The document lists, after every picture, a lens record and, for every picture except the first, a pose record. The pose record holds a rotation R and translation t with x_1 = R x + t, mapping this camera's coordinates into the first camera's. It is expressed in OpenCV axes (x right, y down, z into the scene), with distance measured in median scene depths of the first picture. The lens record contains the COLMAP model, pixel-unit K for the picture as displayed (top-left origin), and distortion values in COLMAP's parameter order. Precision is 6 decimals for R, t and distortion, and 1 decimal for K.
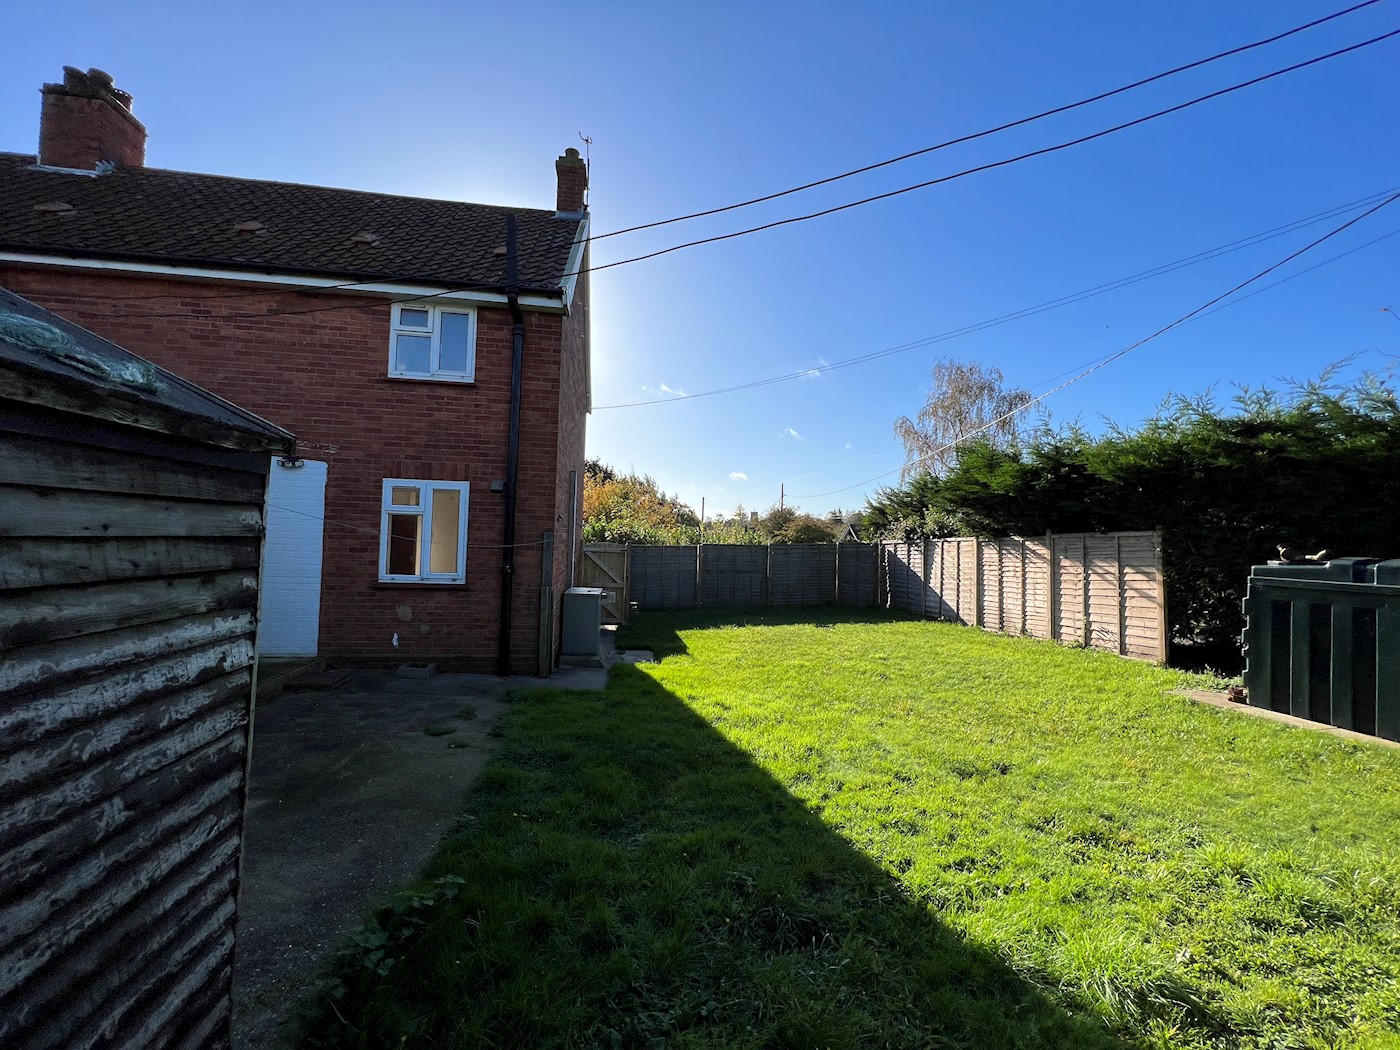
lens RADIAL K [[559.4, 0, 695.9], [0, 559.4, 524.7], [0, 0, 1]] dist [-0.002527, 0.000192]
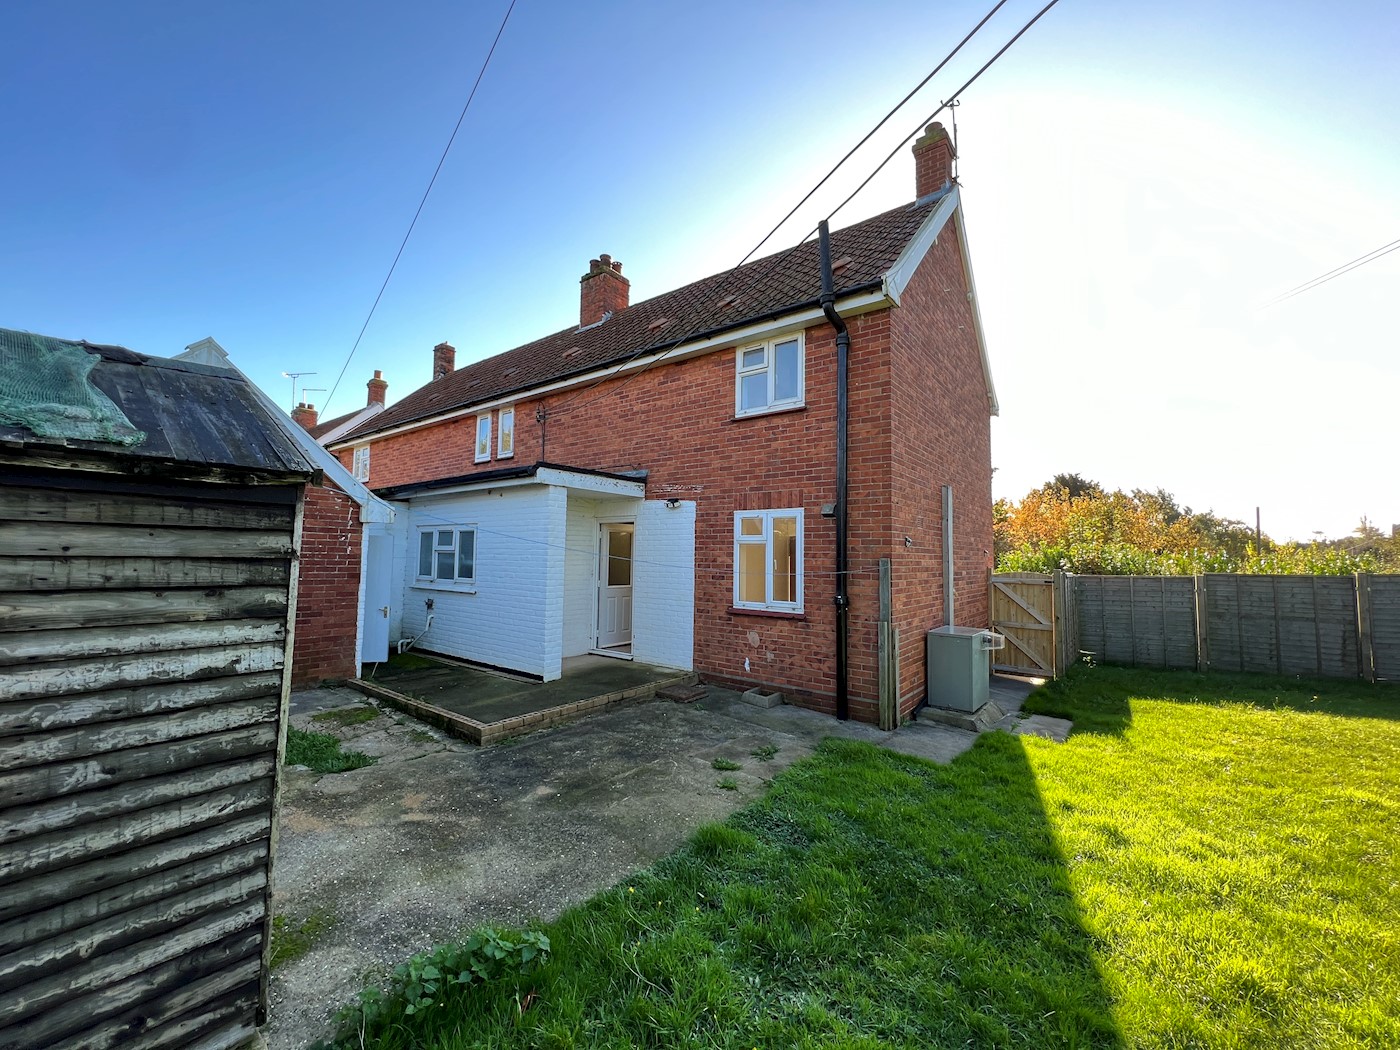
lens RADIAL K [[559.4, 0, 699.5], [0, 559.4, 523.8], [0, 0, 1]] dist [-0.002527, 0.000192]
pose [[0.696661, -0.062849, -0.714642, 0.164704], [0.021825, 0.997551, -0.066453, 0.011757], [0.717068, 0.030698, 0.696326, 0.205462]]
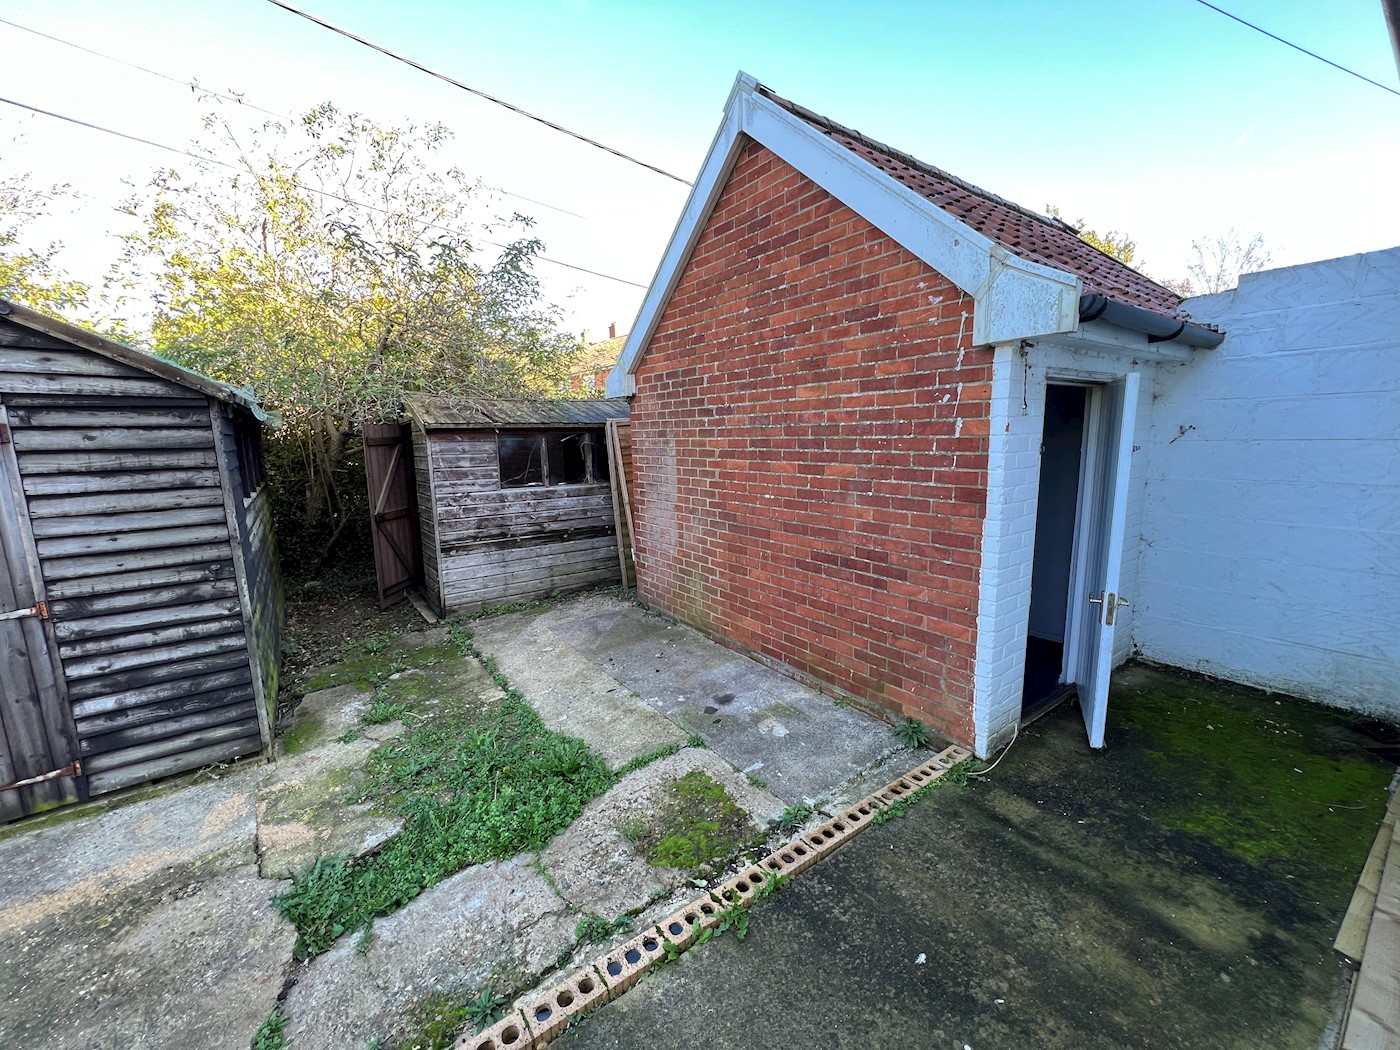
lens RADIAL K [[559.4, 0, 700.8], [0, 559.4, 524.4], [0, 0, 1]] dist [-0.002527, 0.000192]
pose [[-0.888876, 0.062993, -0.453797, -0.098370], [0.008715, 0.992648, 0.120722, 0.006897], [0.458065, 0.103352, -0.882890, 0.369471]]
